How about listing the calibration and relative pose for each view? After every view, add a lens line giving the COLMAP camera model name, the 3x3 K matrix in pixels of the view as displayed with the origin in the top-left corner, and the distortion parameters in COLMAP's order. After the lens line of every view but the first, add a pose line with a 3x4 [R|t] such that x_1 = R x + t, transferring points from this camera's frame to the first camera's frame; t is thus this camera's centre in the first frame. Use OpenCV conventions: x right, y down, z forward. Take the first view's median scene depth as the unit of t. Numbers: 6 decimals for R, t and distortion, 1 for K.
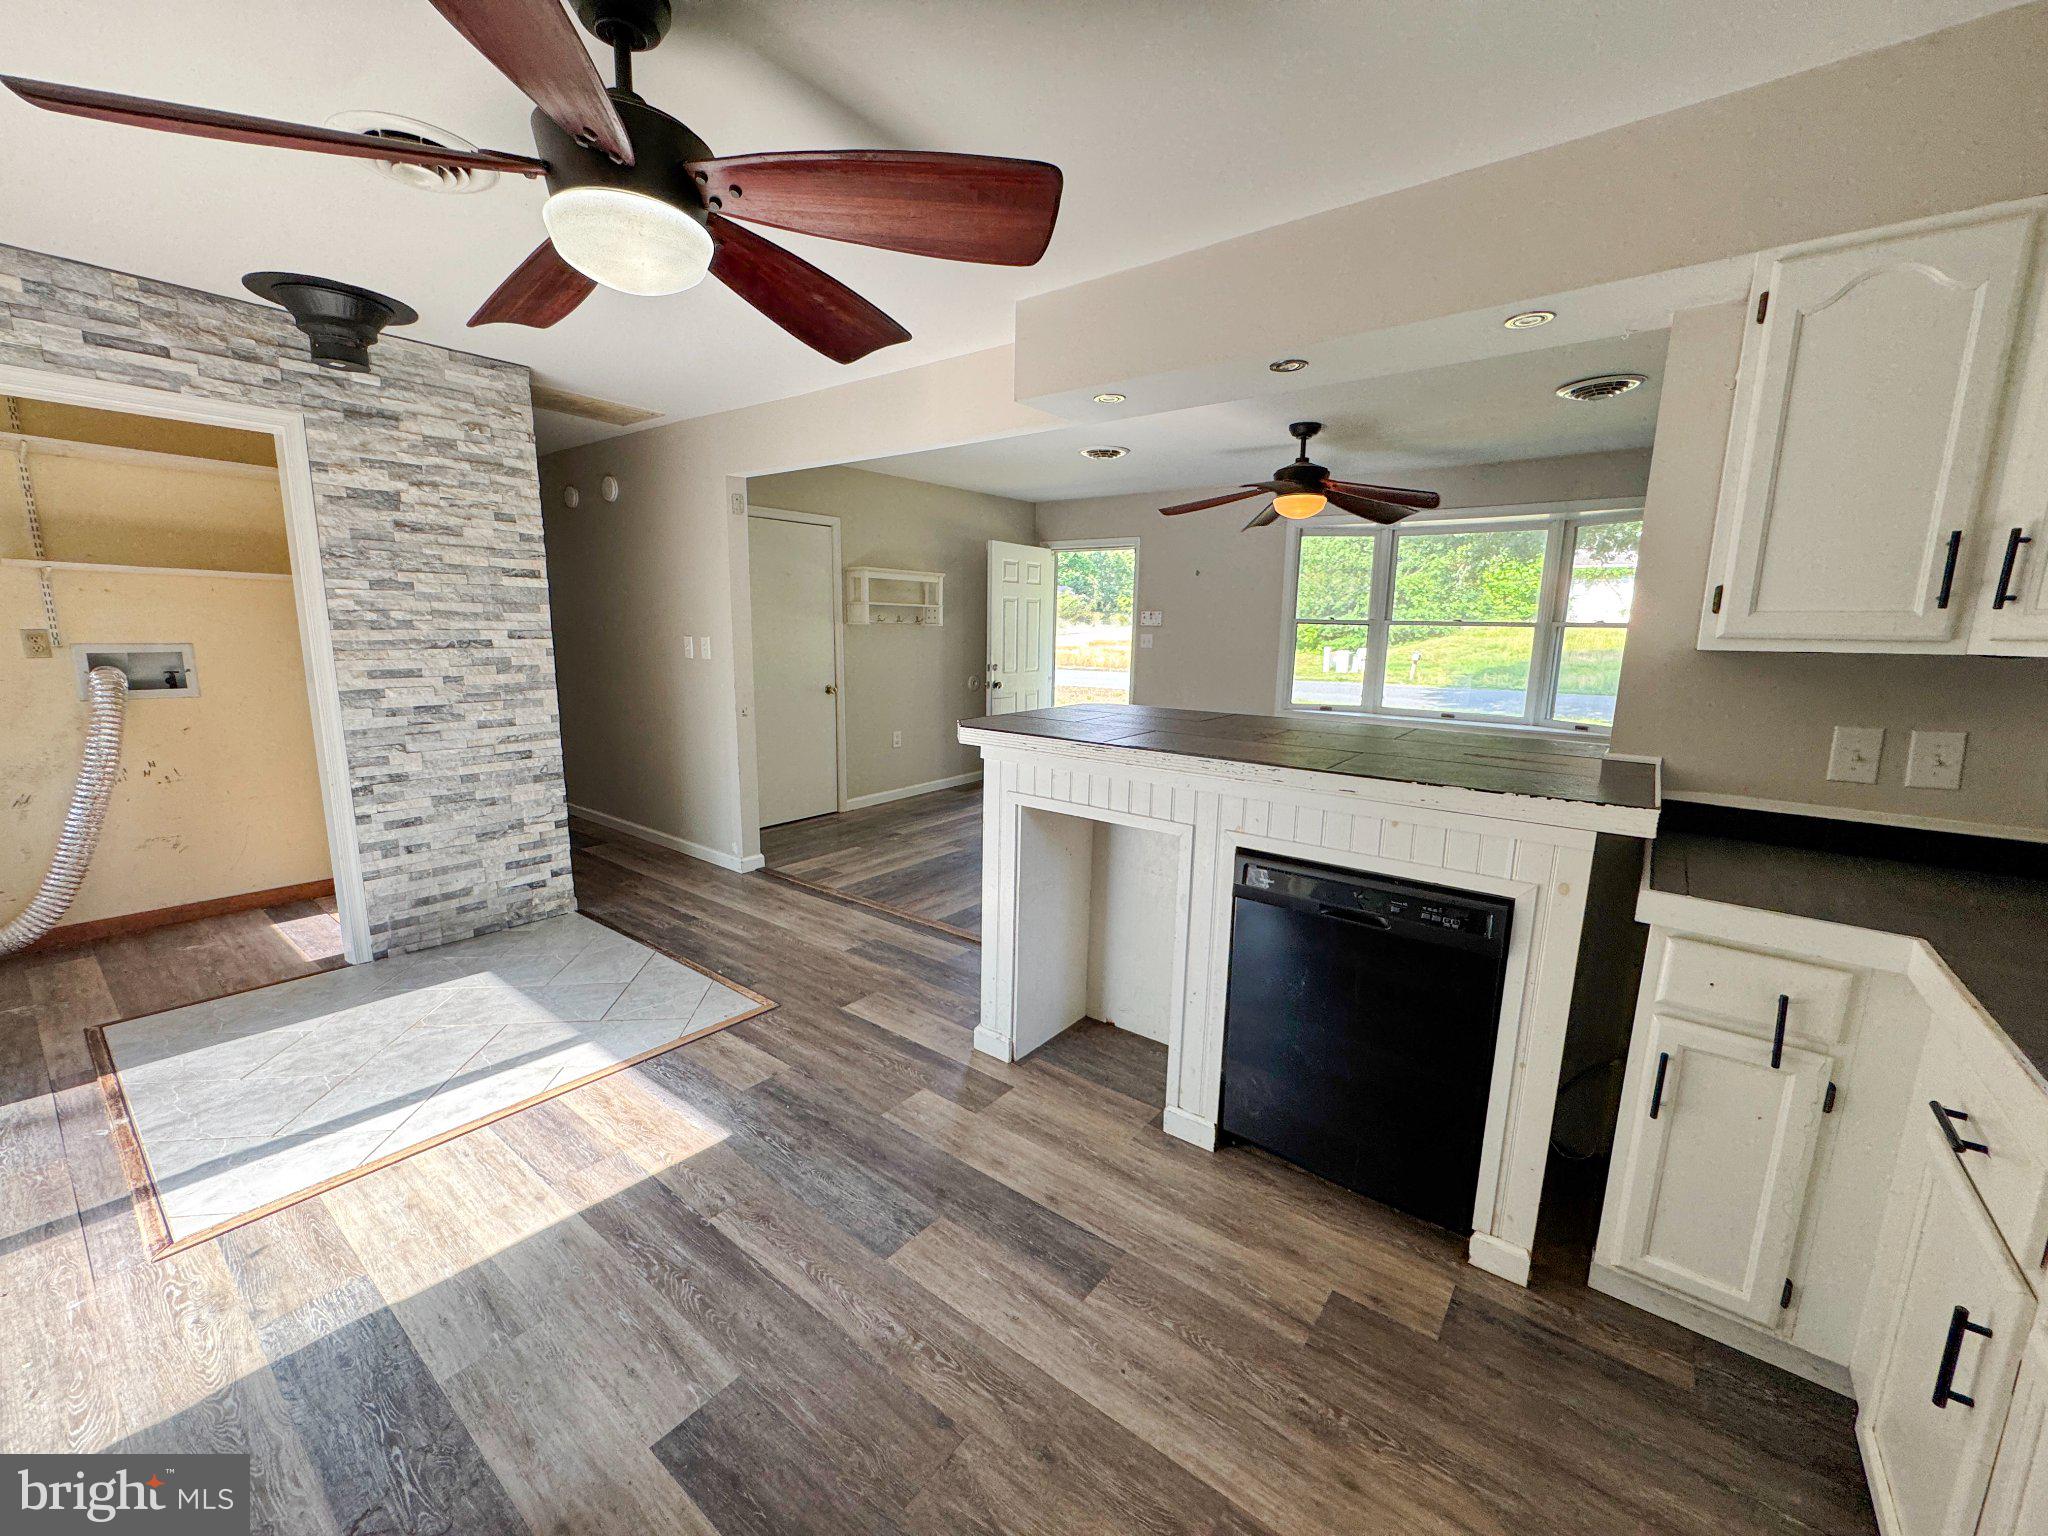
lens RADIAL K [[818.0, 0, 1024.0], [0, 818.0, 768.0], [0, 0, 1]] dist [-0.000092, -0.000036]
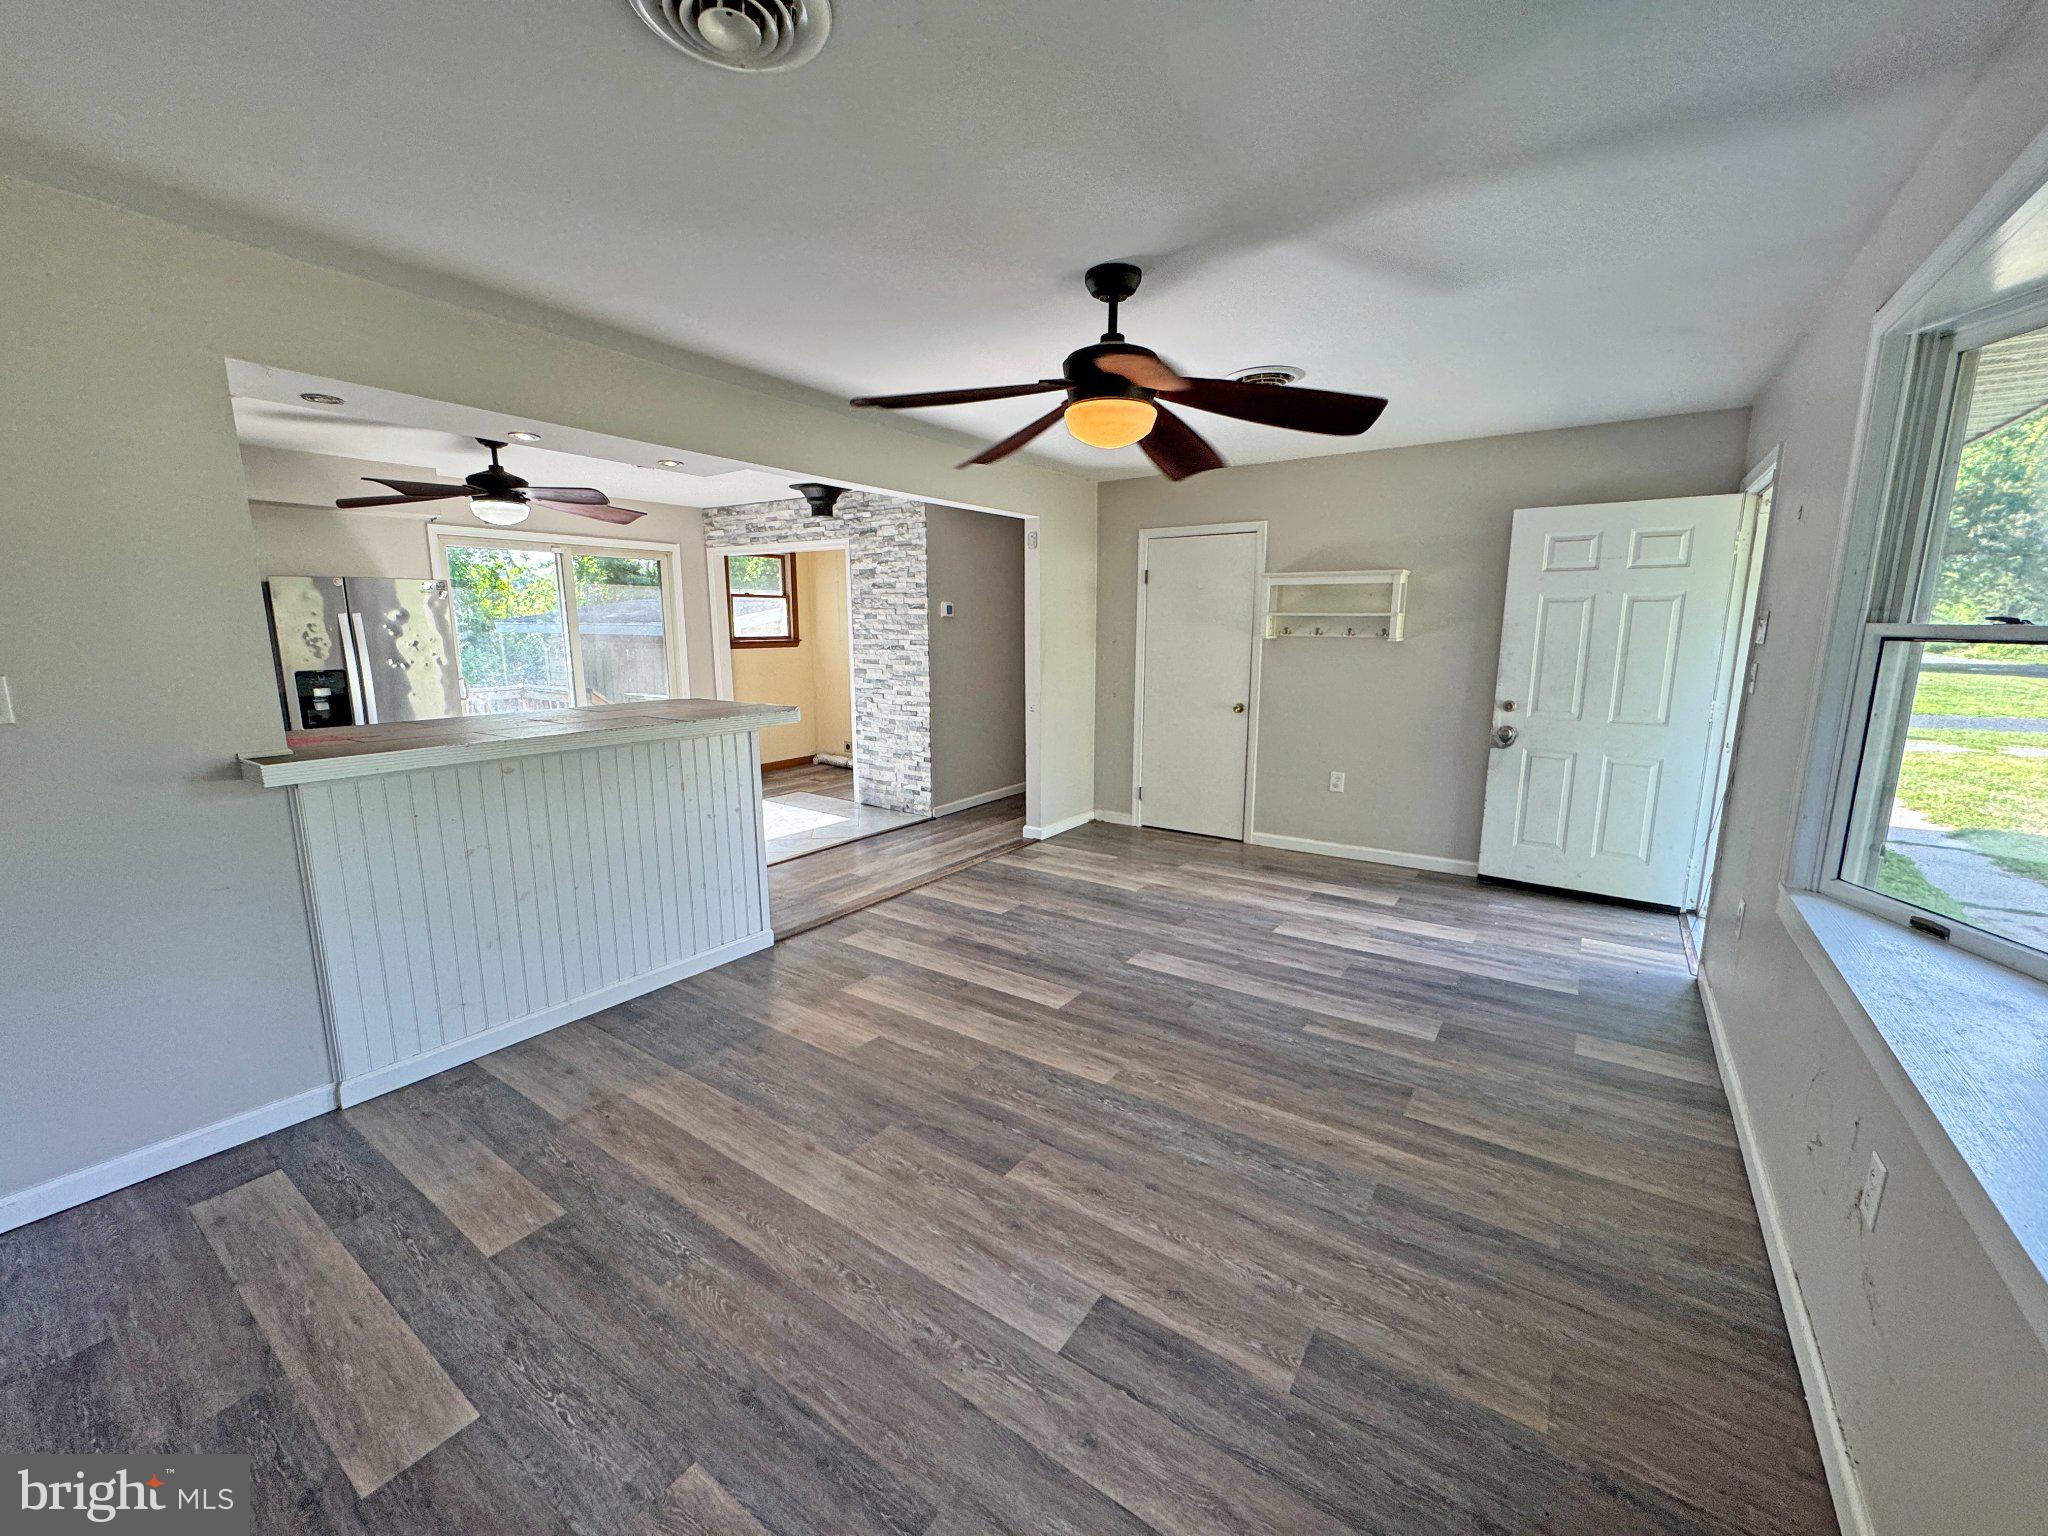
lens RADIAL K [[818.0, 0, 1024.0], [0, 818.0, 768.0], [0, 0, 1]] dist [-0.000092, -0.000036]
pose [[0.051754, 0.156524, -0.986317, 1.158580], [-0.178608, 0.973168, 0.145065, -0.205759], [0.982558, 0.168657, 0.078322, 1.187209]]
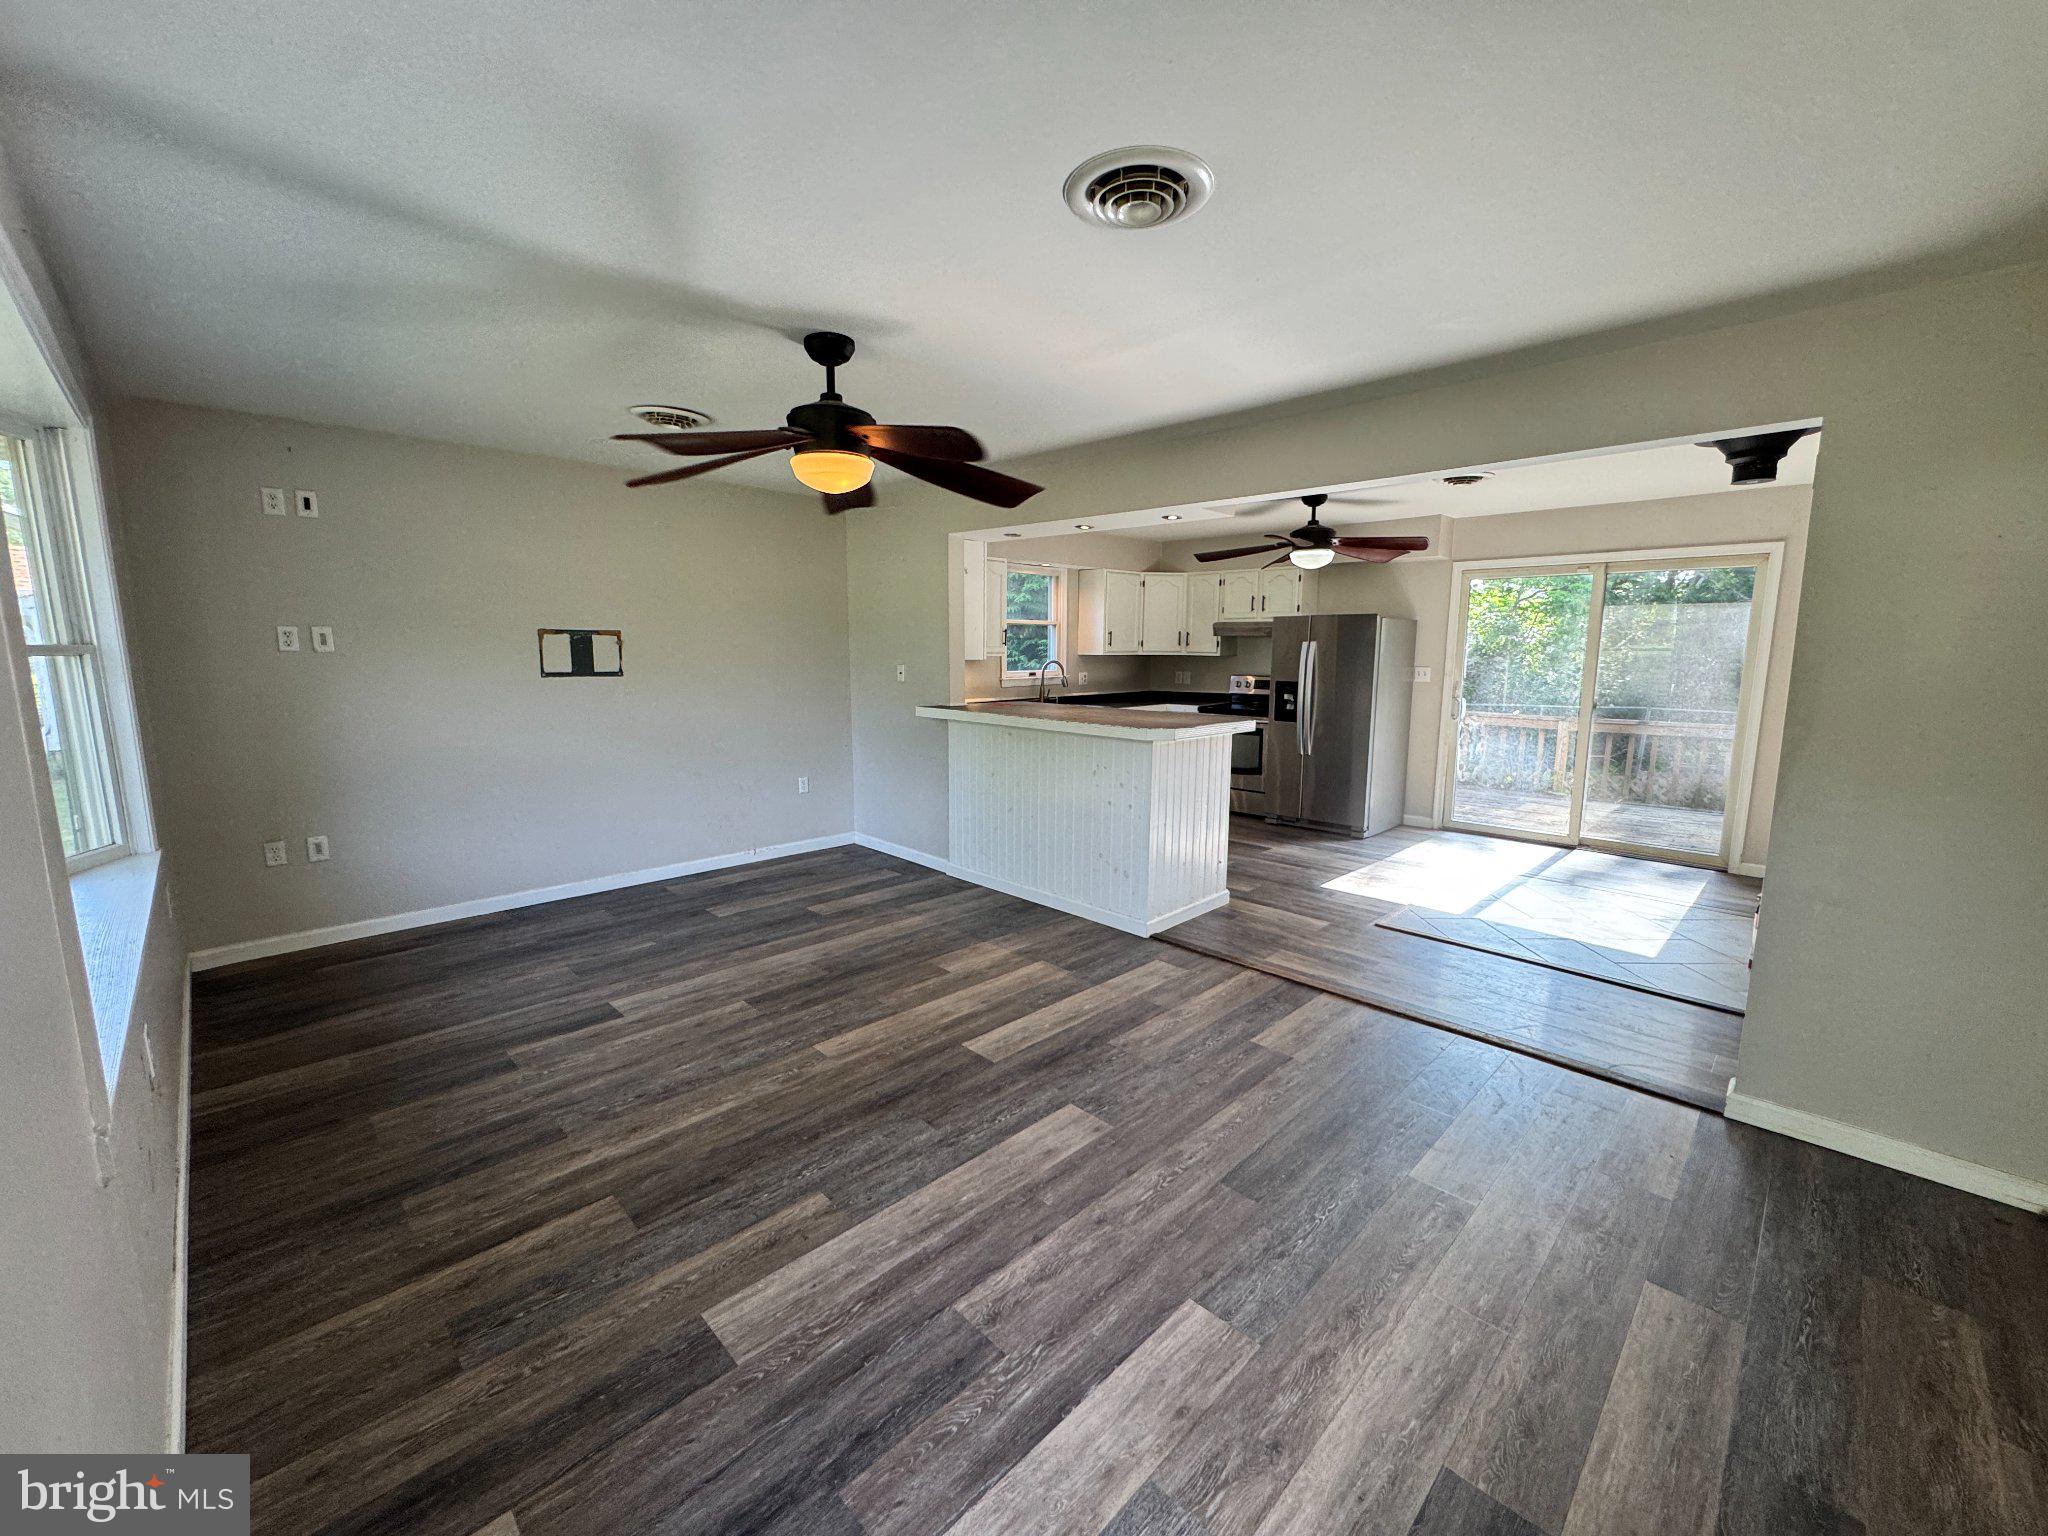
lens RADIAL K [[818.0, 0, 1024.0], [0, 818.0, 768.0], [0, 0, 1]] dist [-0.000092, -0.000036]
pose [[-0.991977, -0.040525, 0.119747, 0.138489], [0.000345, 0.946357, 0.323123, -0.389278], [-0.126418, 0.320572, -0.938750, 2.071434]]
